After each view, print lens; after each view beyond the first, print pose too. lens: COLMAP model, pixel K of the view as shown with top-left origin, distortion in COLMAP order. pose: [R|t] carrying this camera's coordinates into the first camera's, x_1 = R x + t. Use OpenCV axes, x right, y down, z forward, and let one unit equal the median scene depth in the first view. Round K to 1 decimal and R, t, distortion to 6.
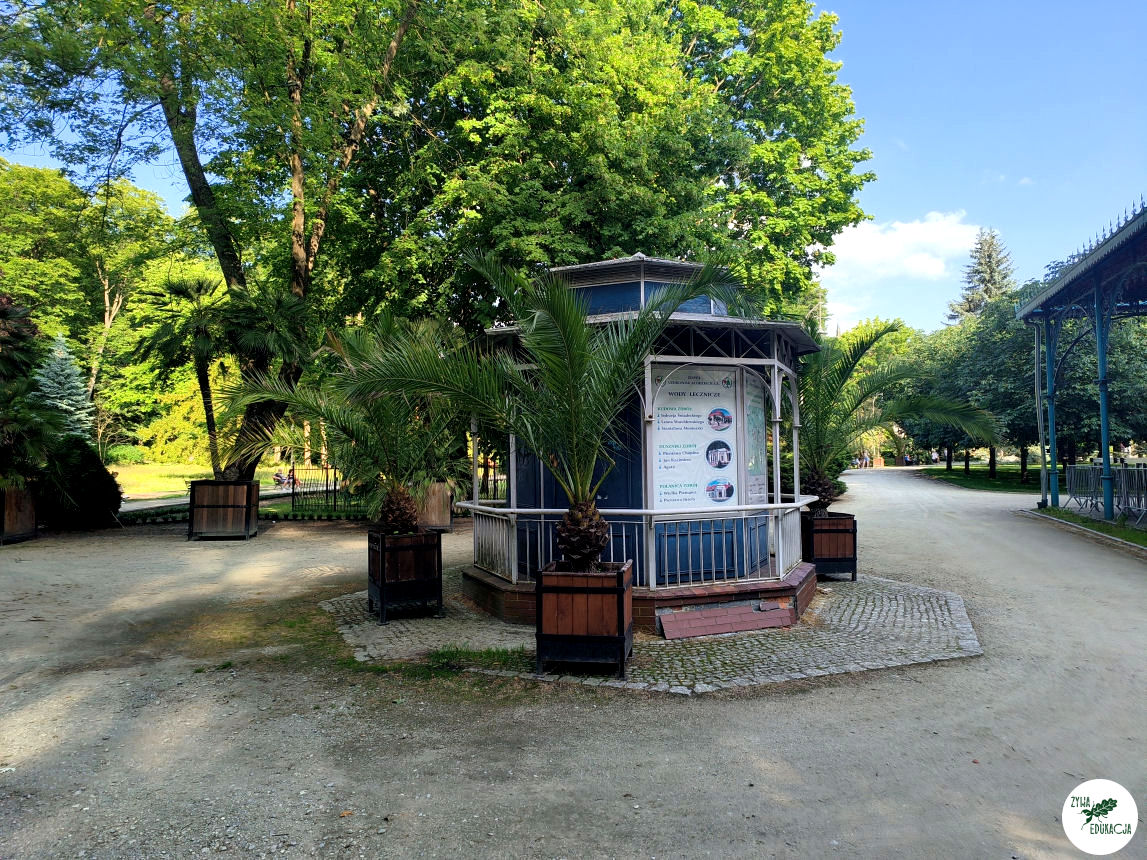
lens RADIAL K [[746.1, 0, 577.4], [0, 746.1, 423.3], [0, 0, 1]] dist [0.108263, -0.097604]
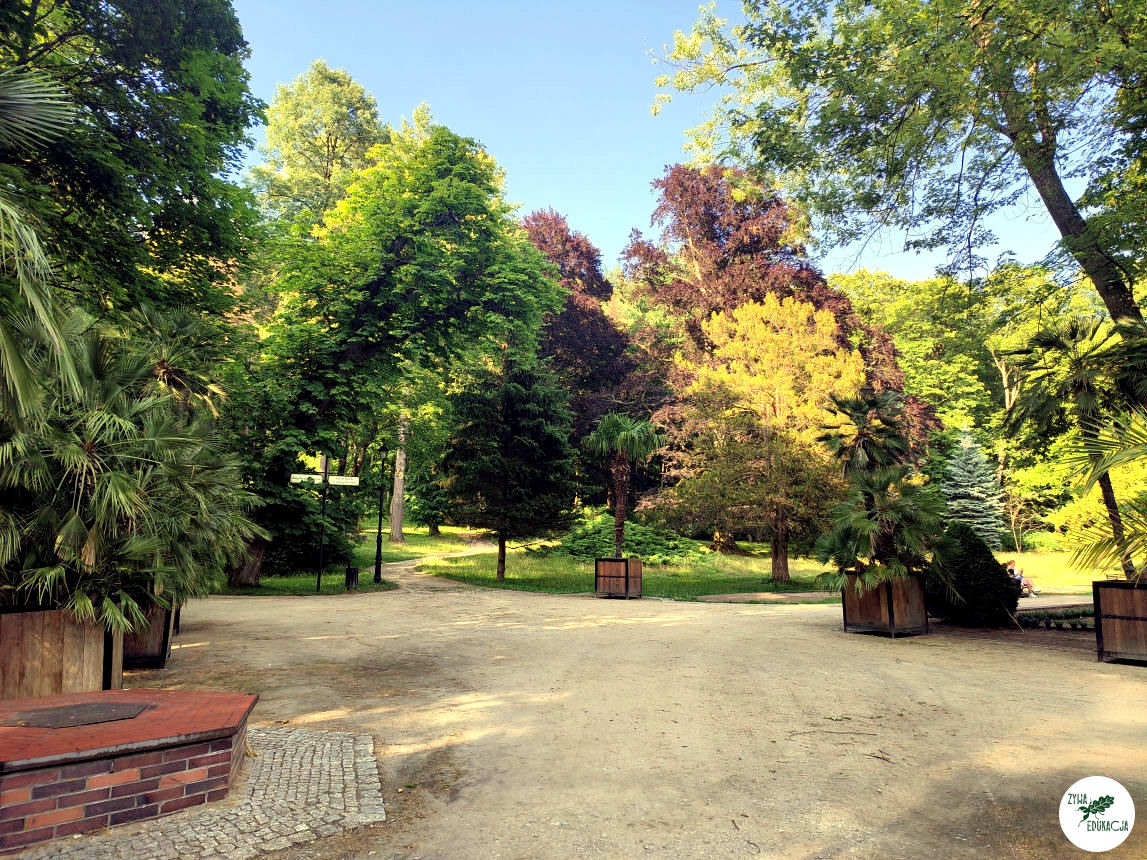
lens RADIAL K [[746.1, 0, 577.4], [0, 746.1, 423.3], [0, 0, 1]] dist [0.108263, -0.097604]
pose [[0.472017, -0.132136, -0.871631, -0.015629], [0.034492, 0.990715, -0.131510, 0.000655], [0.880915, 0.032011, 0.472192, 0.047256]]
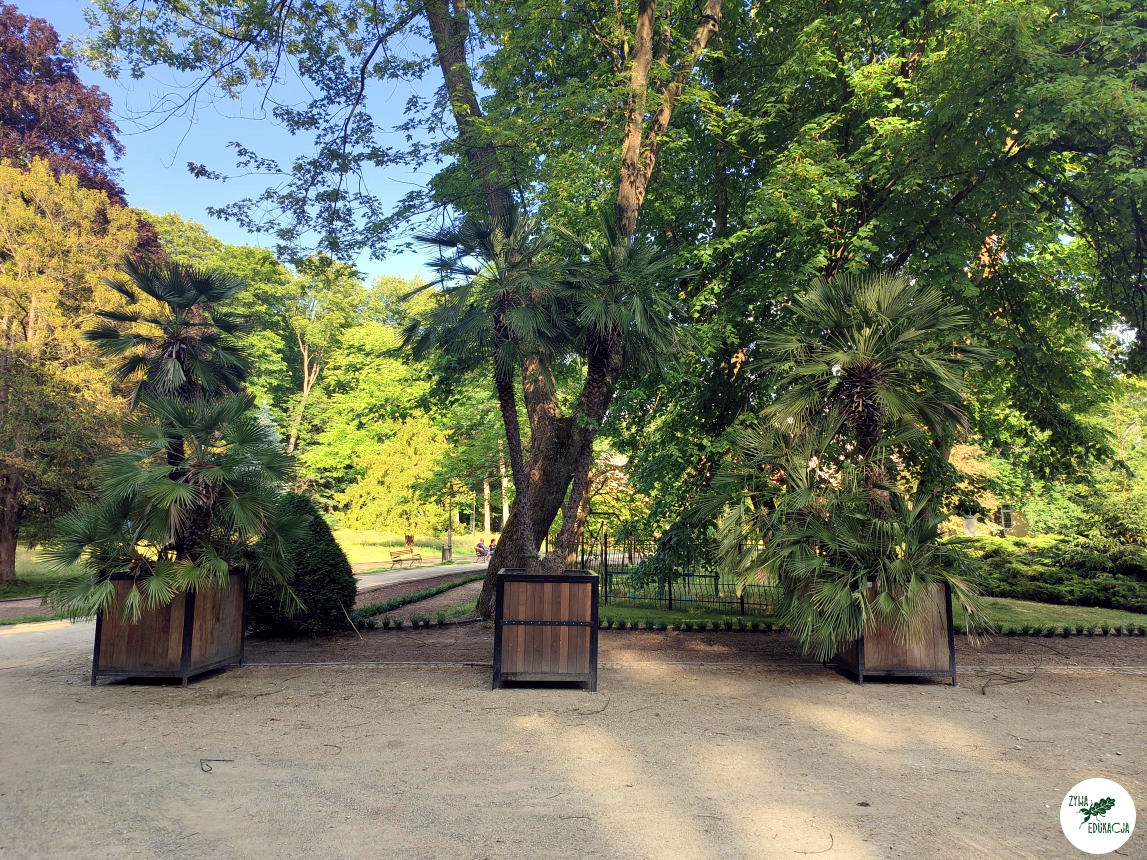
lens RADIAL K [[745.4, 0, 573.5], [0, 745.4, 430.0], [0, 0, 1]] dist [0.040694, -0.002347]
pose [[0.980670, -0.018549, -0.194790, -0.093704], [0.002712, 0.996690, -0.081256, 0.004626], [0.195652, 0.079157, 0.977473, 0.130199]]
